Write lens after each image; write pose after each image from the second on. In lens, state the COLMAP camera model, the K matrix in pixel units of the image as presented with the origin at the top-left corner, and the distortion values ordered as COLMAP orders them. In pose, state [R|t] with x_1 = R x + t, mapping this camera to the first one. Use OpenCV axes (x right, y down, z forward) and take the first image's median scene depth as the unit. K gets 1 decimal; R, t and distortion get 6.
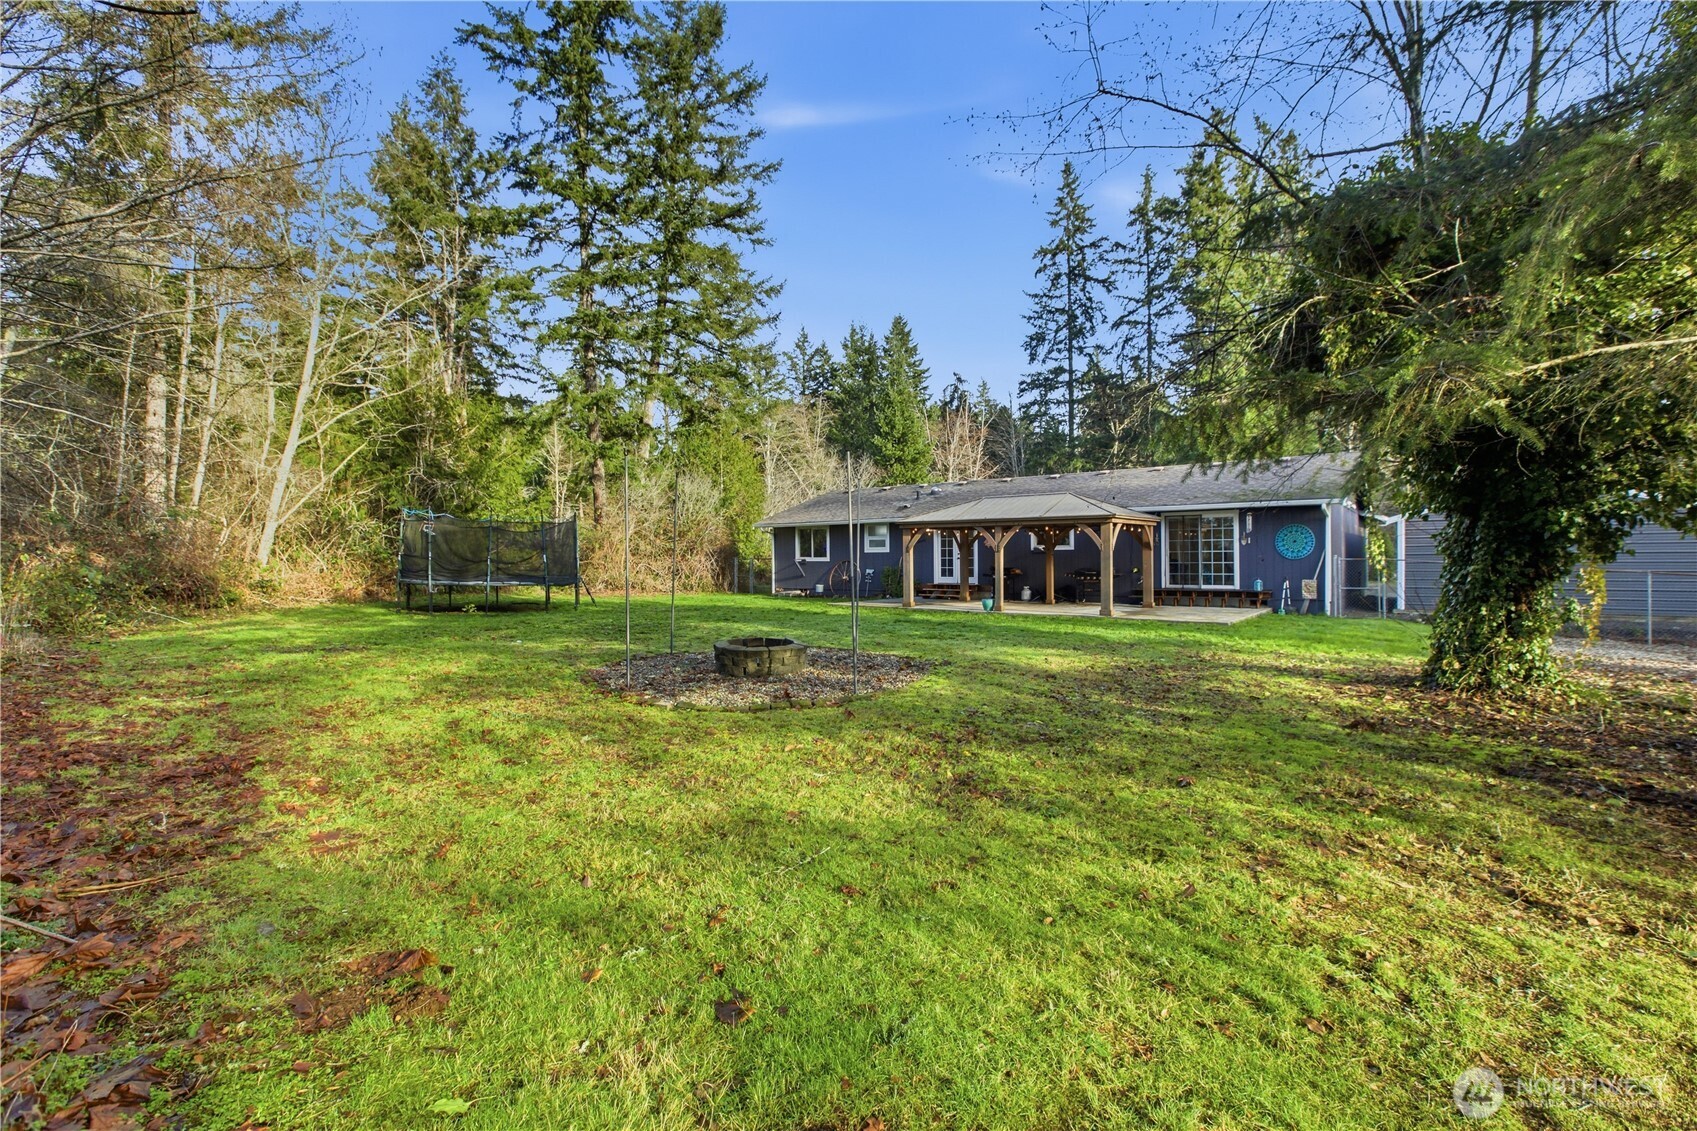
lens RADIAL K [[778.3, 0, 878.9], [0, 778.3, 545.0], [0, 0, 1]] dist [0.000577, 0.000283]
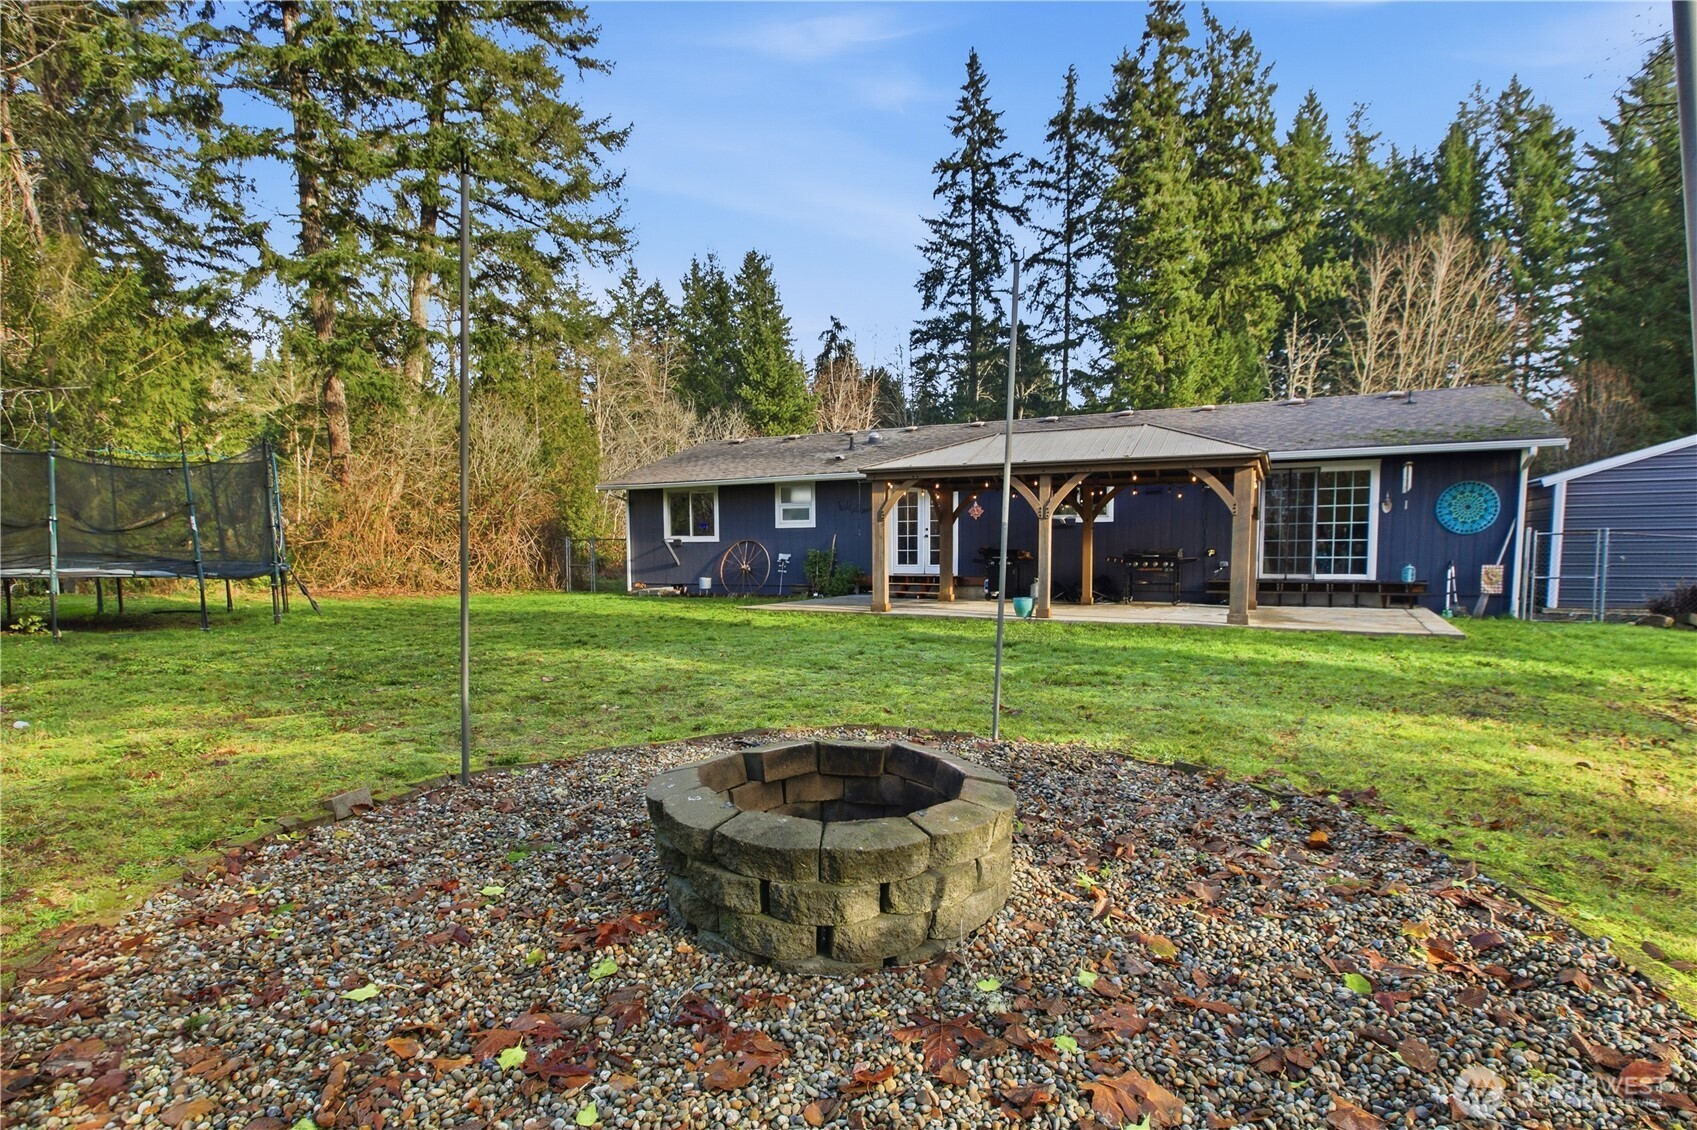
lens RADIAL K [[827.8, 0, 847.6], [0, 827.8, 604.6], [0, 0, 1]] dist [-0.000497, 0.000391]
pose [[0.985420, -0.008990, 0.169901, -0.038043], [-0.004393, 0.996925, 0.078232, 0.009339], [-0.170082, -0.077838, 0.982351, 0.145604]]
